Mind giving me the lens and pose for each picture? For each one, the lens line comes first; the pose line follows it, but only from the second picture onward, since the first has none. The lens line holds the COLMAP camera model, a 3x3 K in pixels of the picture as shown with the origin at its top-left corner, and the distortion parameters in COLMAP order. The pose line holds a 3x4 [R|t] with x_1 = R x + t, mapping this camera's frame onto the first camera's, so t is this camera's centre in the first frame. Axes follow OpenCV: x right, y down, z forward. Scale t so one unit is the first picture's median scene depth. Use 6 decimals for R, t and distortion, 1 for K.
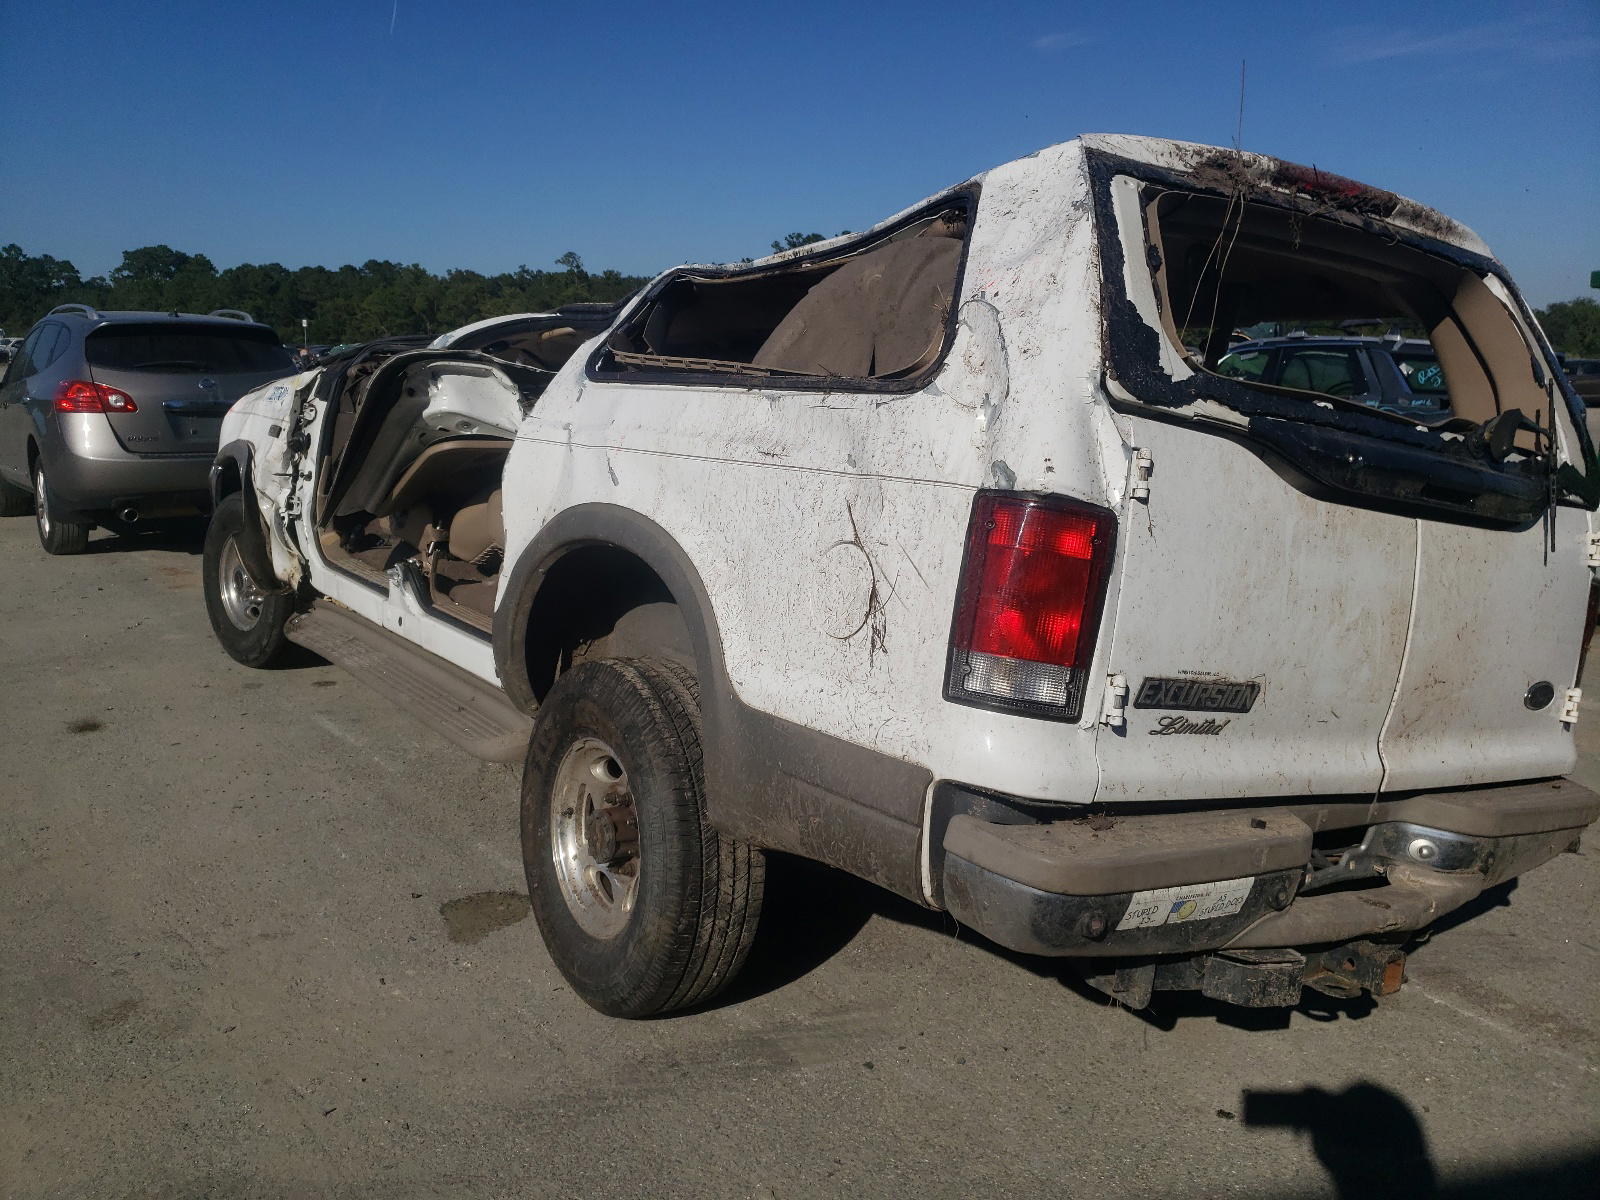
lens RADIAL K [[1210.6, 0, 799.4], [0, 1210.6, 598.4], [0, 0, 1]] dist [-0.012325, -0.001210]
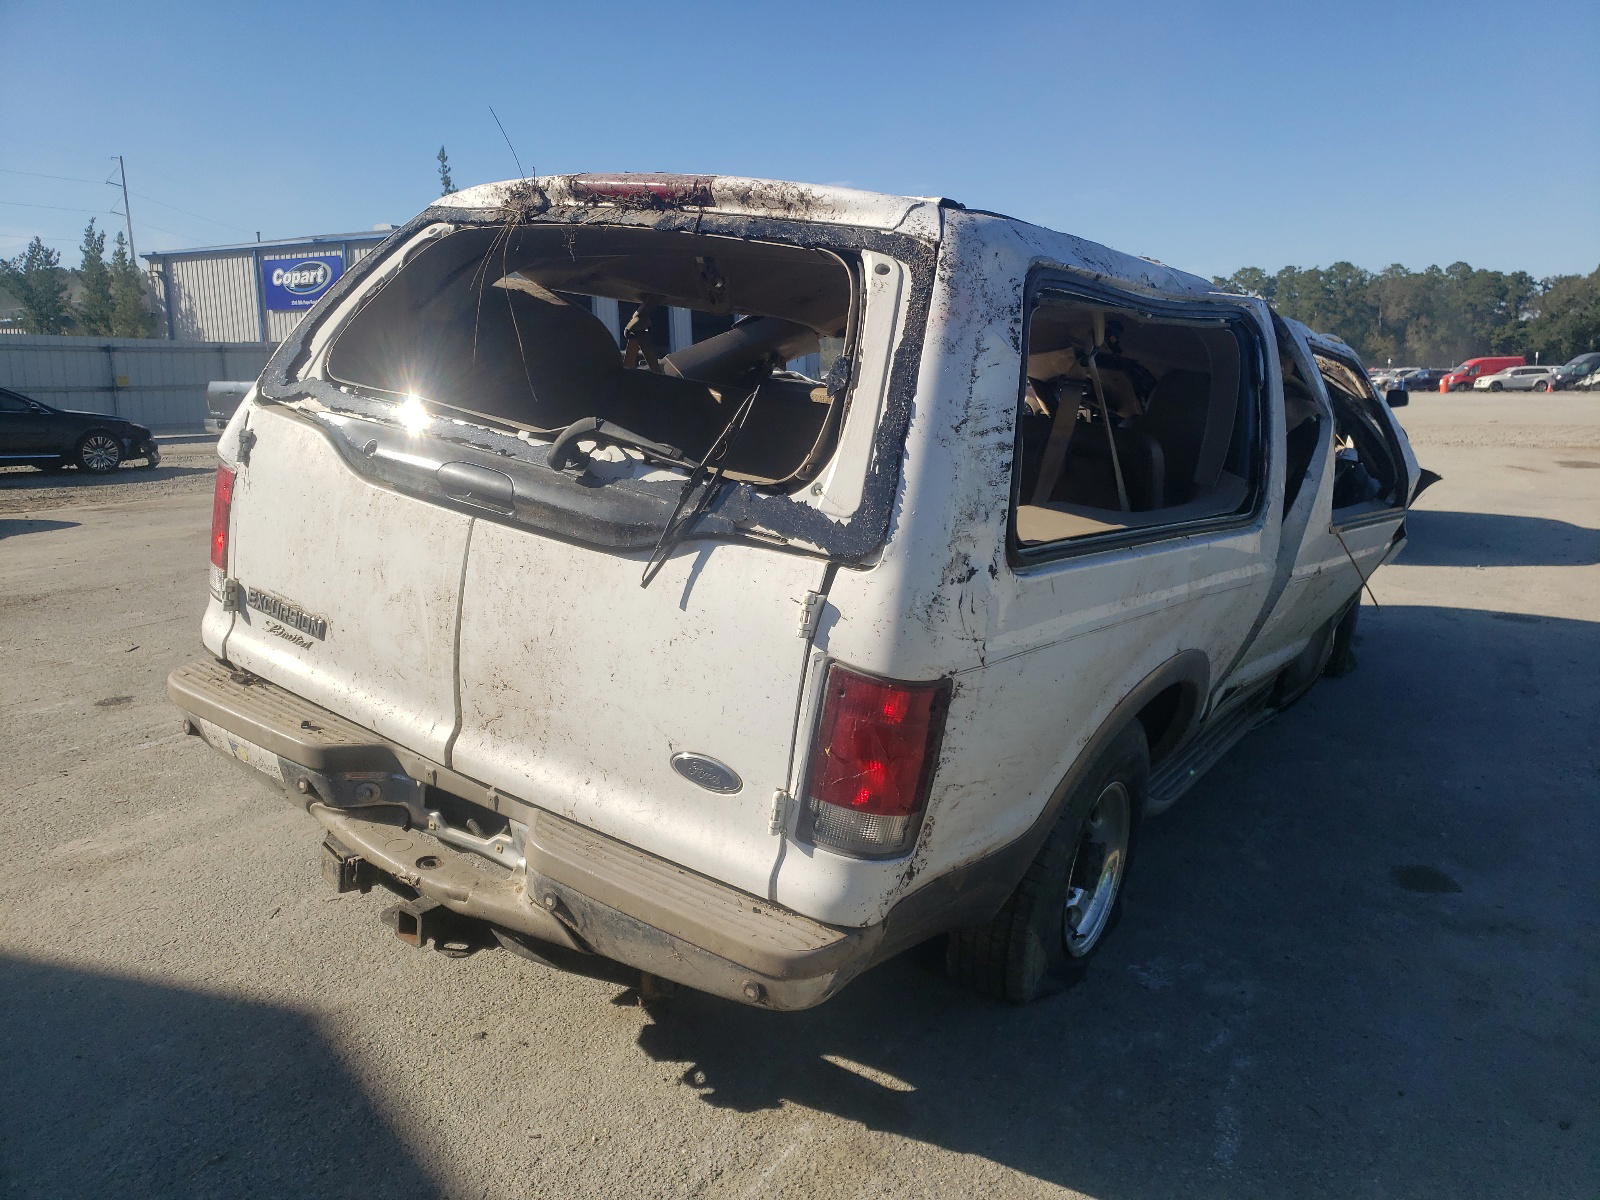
lens RADIAL K [[1210.6, 0, 799.7], [0, 1210.6, 602.2], [0, 0, 1]] dist [-0.012325, -0.001210]
pose [[0.436225, 0.157432, -0.885959, 1.540665], [-0.171180, 0.981115, 0.090057, -0.132900], [0.883406, 0.112373, 0.454936, 0.765369]]
